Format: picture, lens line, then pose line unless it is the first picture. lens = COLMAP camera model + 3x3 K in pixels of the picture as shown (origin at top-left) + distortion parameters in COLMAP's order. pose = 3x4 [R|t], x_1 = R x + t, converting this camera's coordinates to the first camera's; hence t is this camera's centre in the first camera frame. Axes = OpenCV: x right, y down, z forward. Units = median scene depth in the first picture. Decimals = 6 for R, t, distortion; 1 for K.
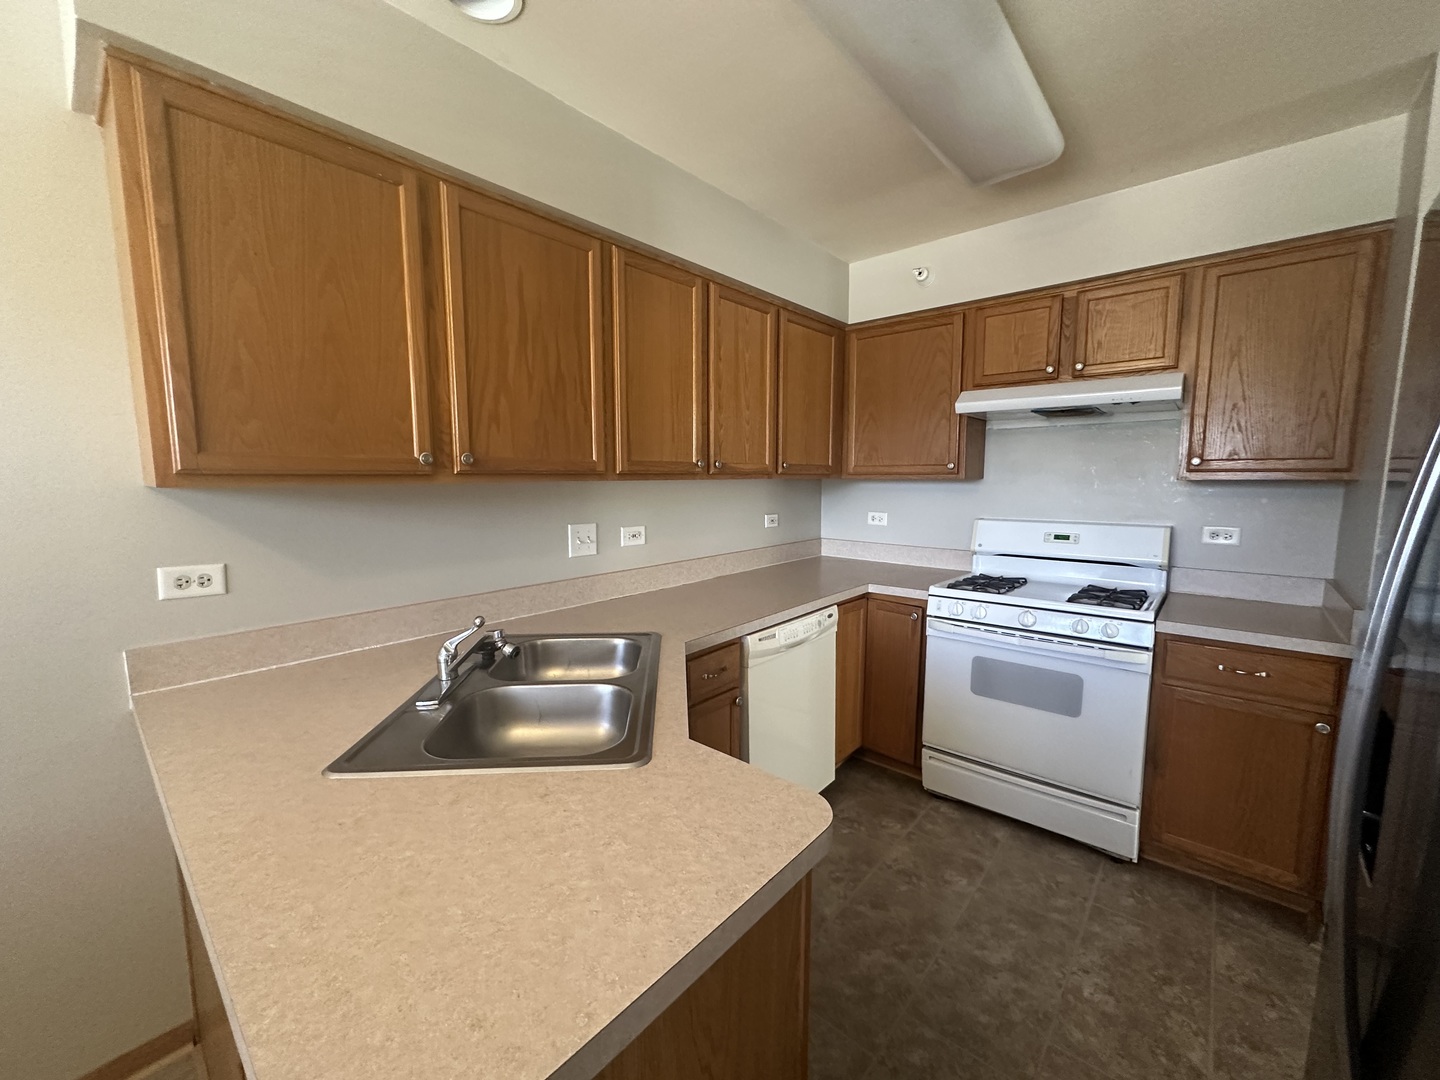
lens RADIAL K [[578.4, 0, 721.9], [0, 578.4, 538.7], [0, 0, 1]] dist [0.007130, 0.000084]
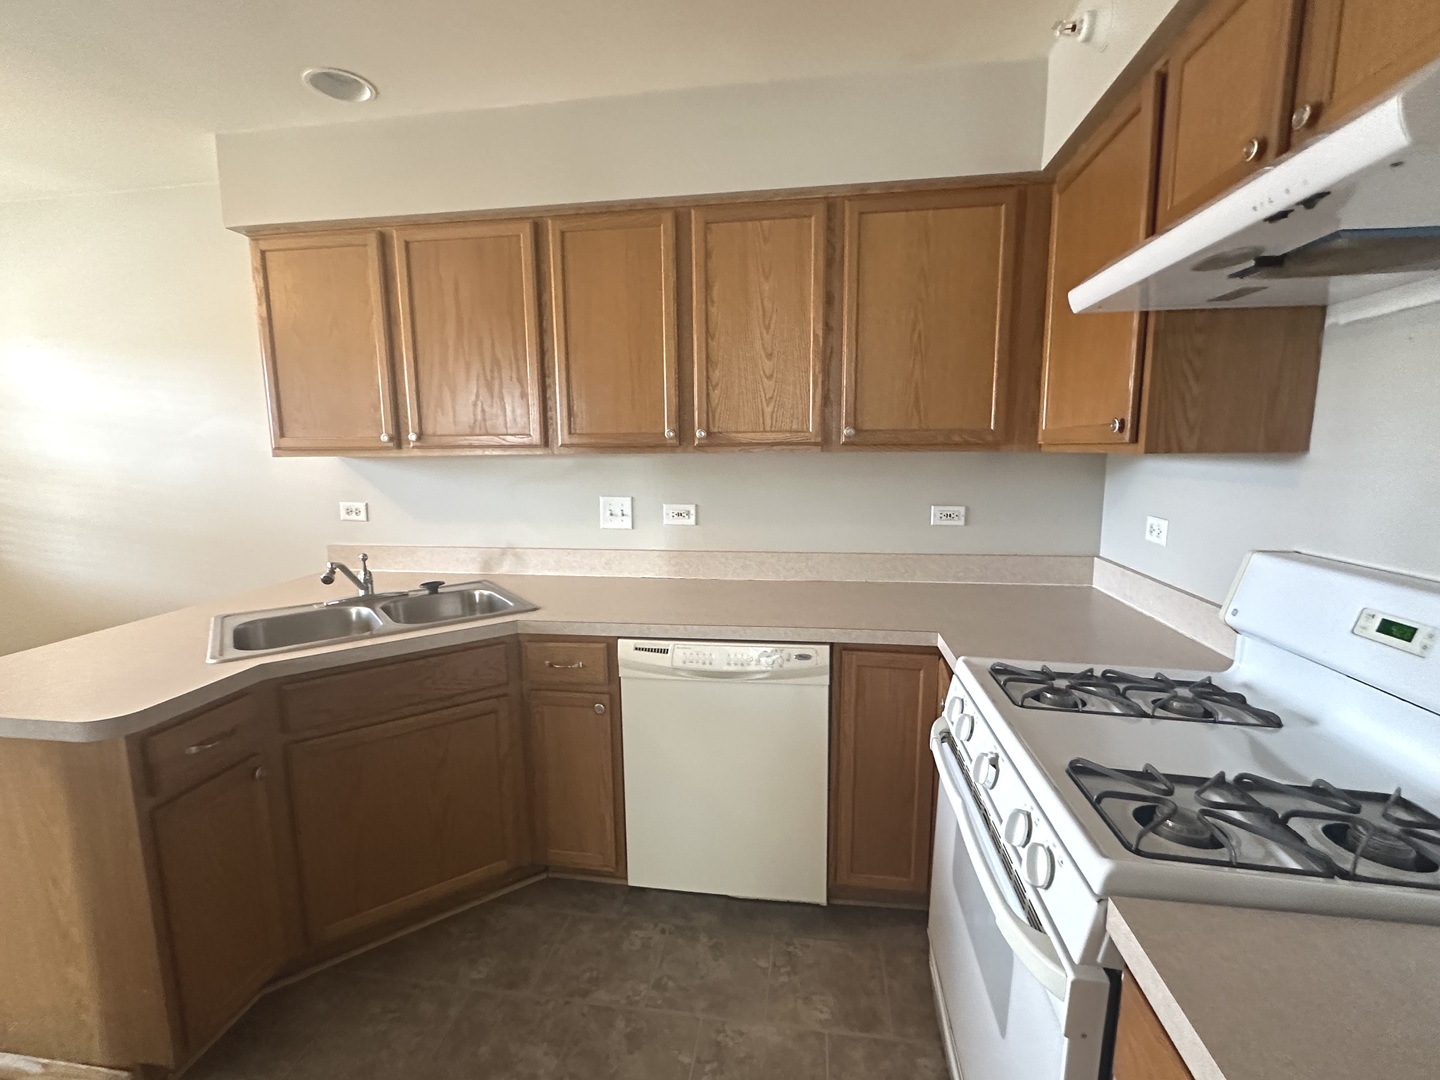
lens RADIAL K [[655.0, 0, 709.9], [0, 655.0, 540.0], [0, 0, 1]] dist [0.005625, 0.000069]
pose [[0.528939, 0.117563, -0.840477, 0.989448], [-0.086431, 0.992671, 0.084458, -0.074708], [0.844247, 0.027970, 0.535224, 0.650510]]
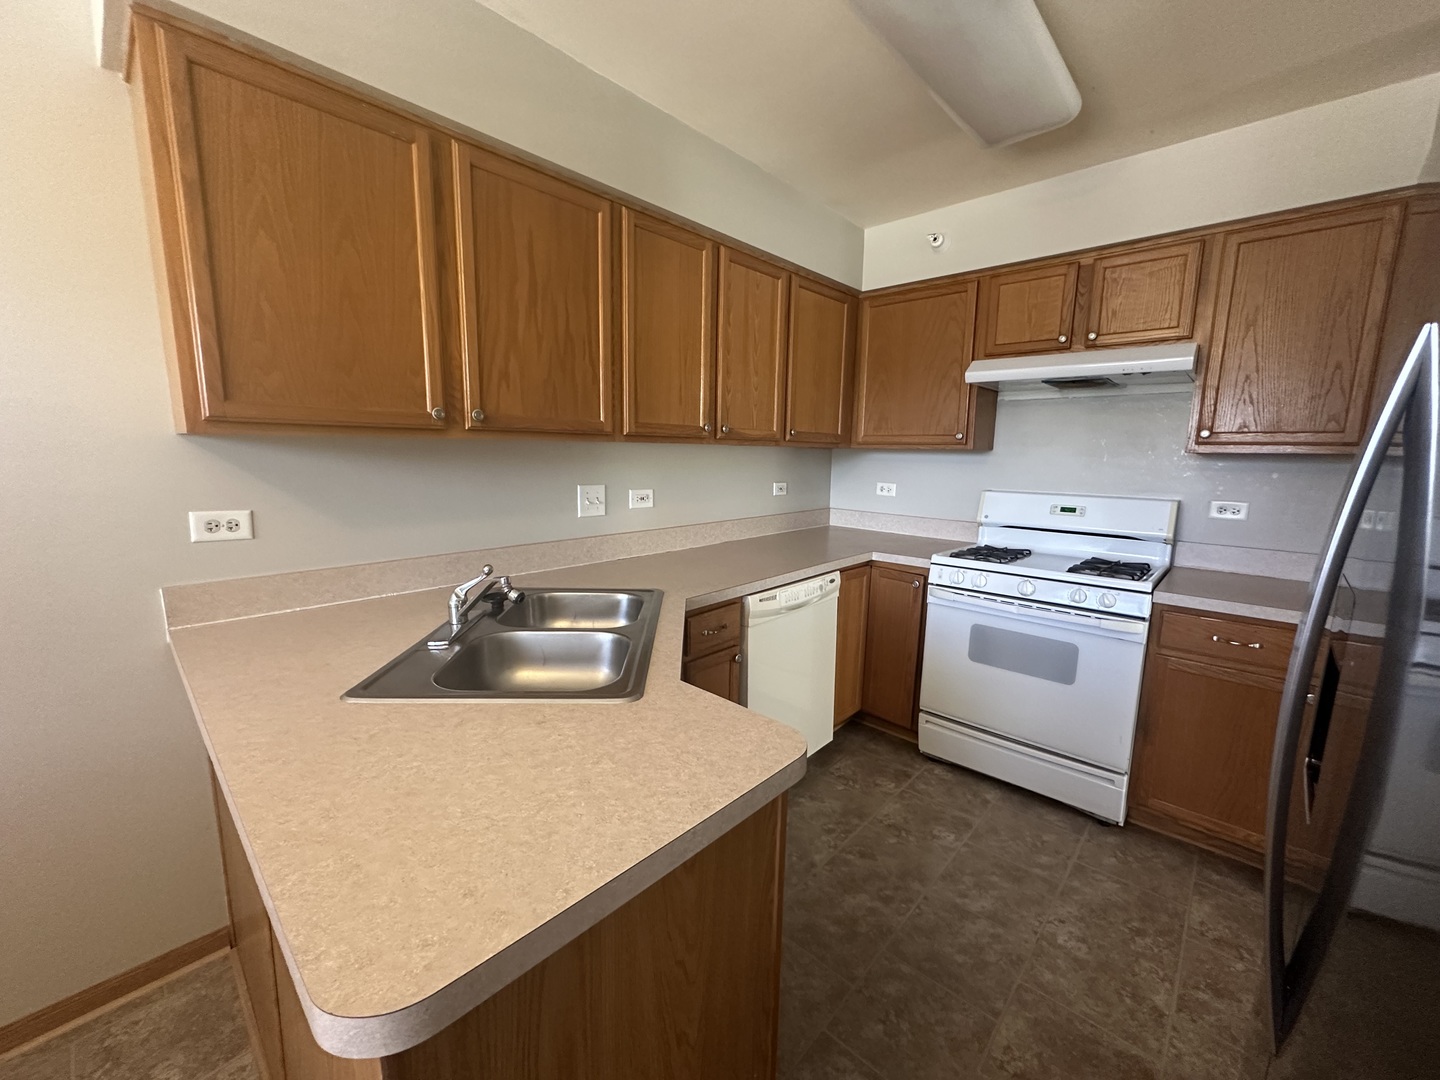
lens RADIAL K [[578.4, 0, 722.4], [0, 578.4, 537.9], [0, 0, 1]] dist [0.007130, 0.000084]
pose [[0.999334, 0.023050, -0.028305, 0.027355], [-0.021826, 0.998844, 0.042827, 0.023370], [0.029260, -0.042181, 0.998681, -0.027617]]
